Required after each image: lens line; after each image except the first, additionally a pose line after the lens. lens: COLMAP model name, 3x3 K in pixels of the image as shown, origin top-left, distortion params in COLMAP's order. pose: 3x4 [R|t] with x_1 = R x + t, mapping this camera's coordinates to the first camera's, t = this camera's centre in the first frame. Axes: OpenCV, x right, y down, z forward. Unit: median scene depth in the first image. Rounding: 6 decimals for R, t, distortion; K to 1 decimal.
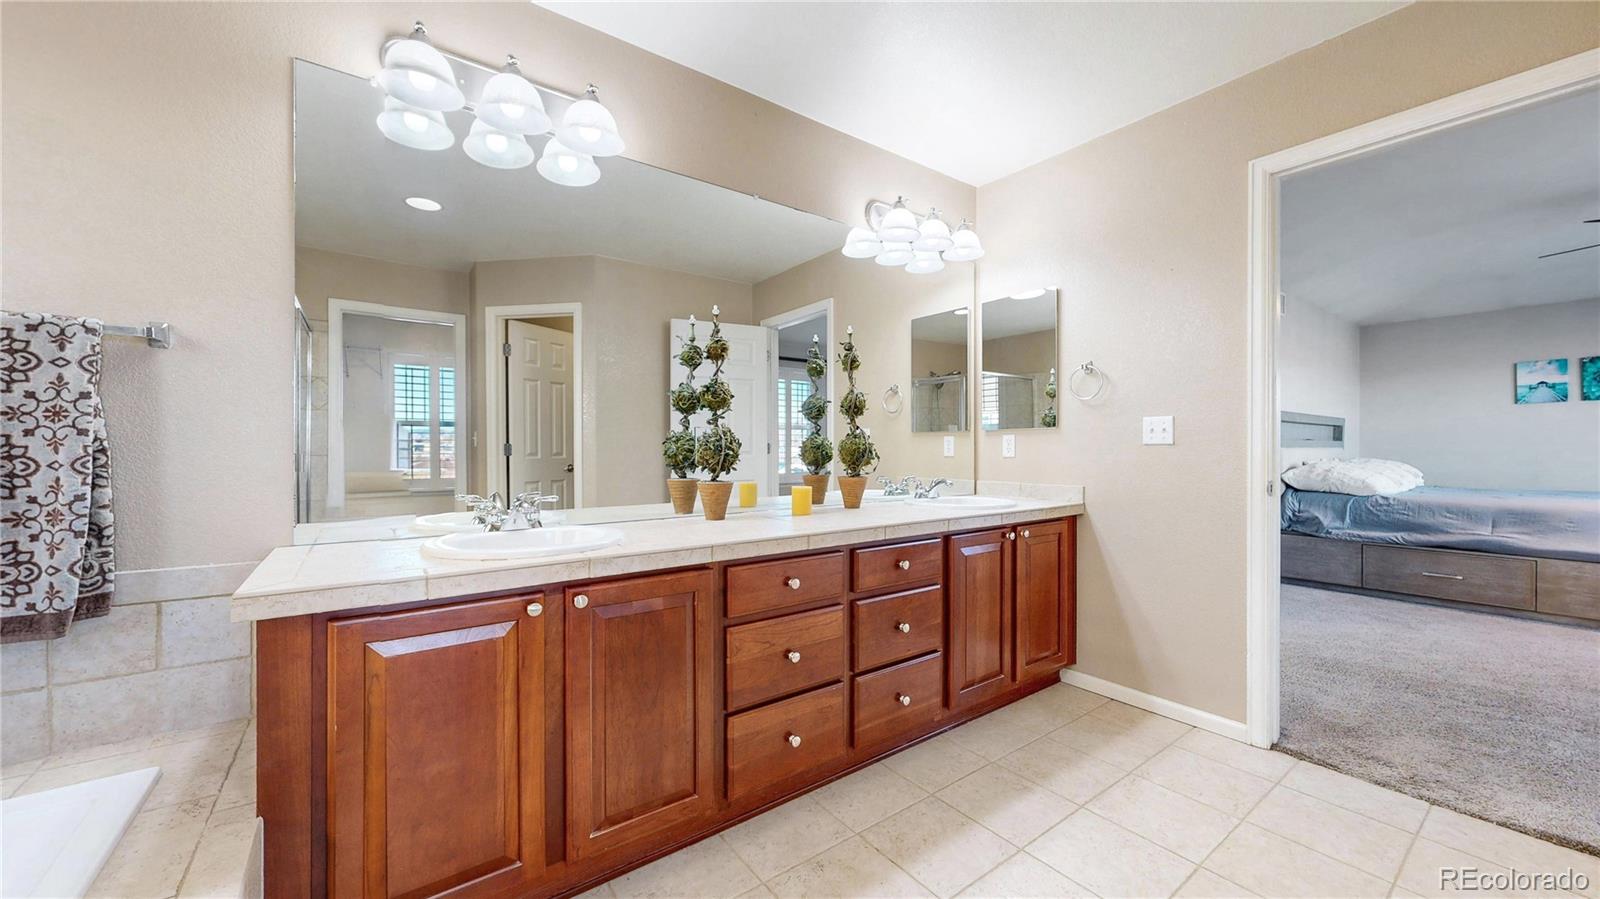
lens RADIAL K [[588.6, 0, 802.9], [0, 588.6, 446.9], [0, 0, 1]] dist [-0.000045, -0.000319]
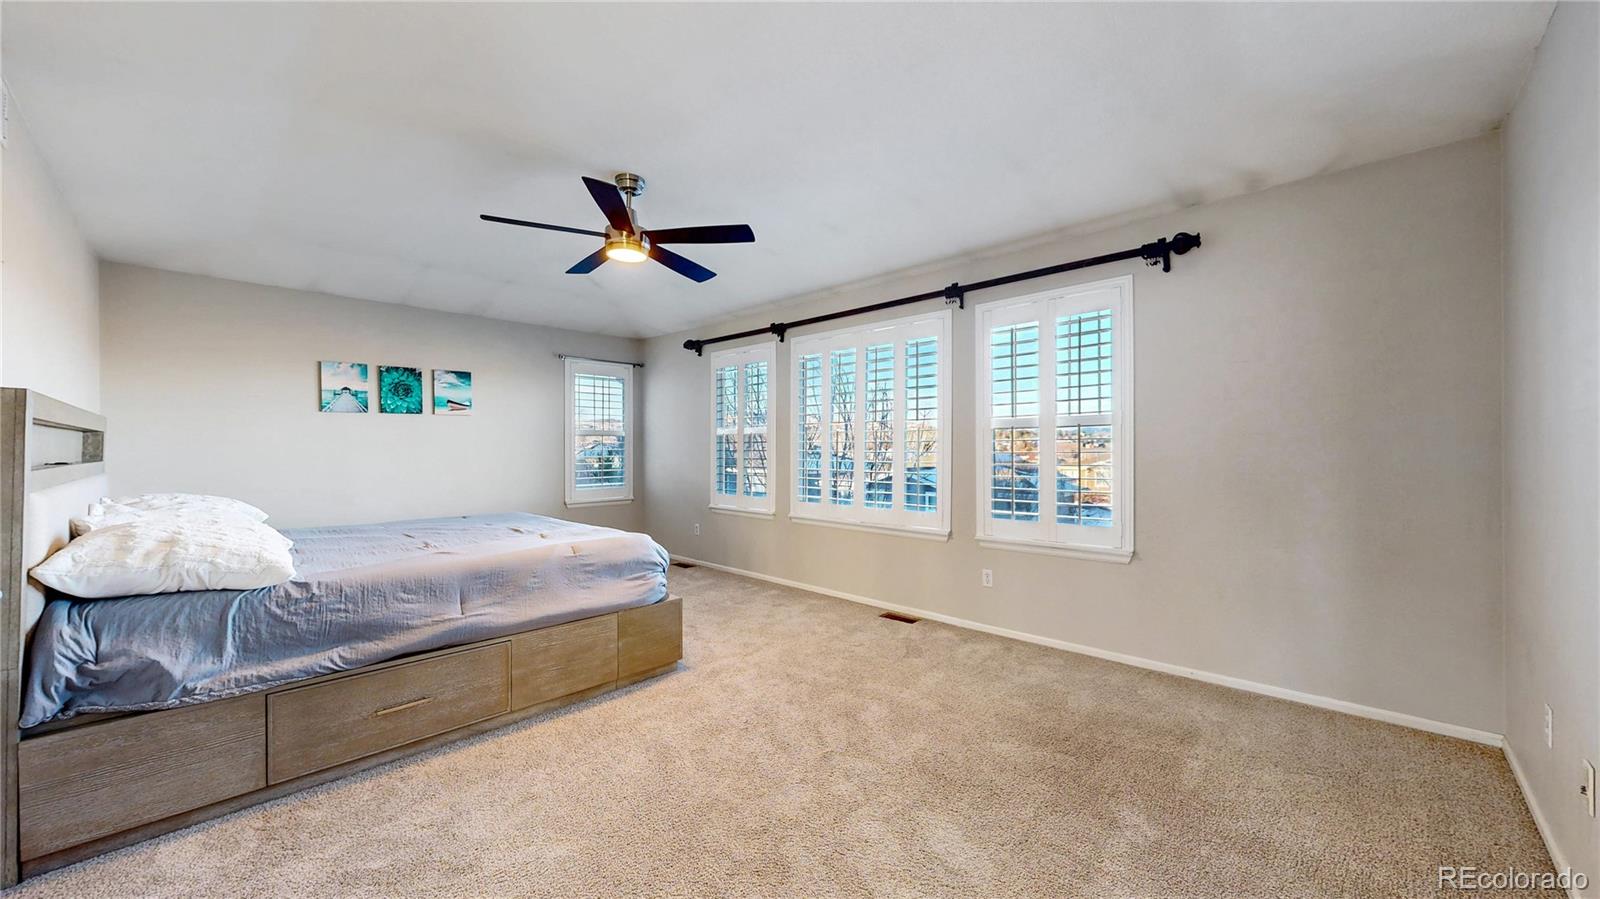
lens RADIAL K [[588.6, 0, 797.0], [0, 588.6, 446.7], [0, 0, 1]] dist [-0.000045, -0.000319]
pose [[-0.158531, 0.004656, 0.987343, 0.388452], [-0.001659, 0.999986, -0.004982, -0.027226], [-0.987353, -0.002427, -0.158521, 0.605745]]
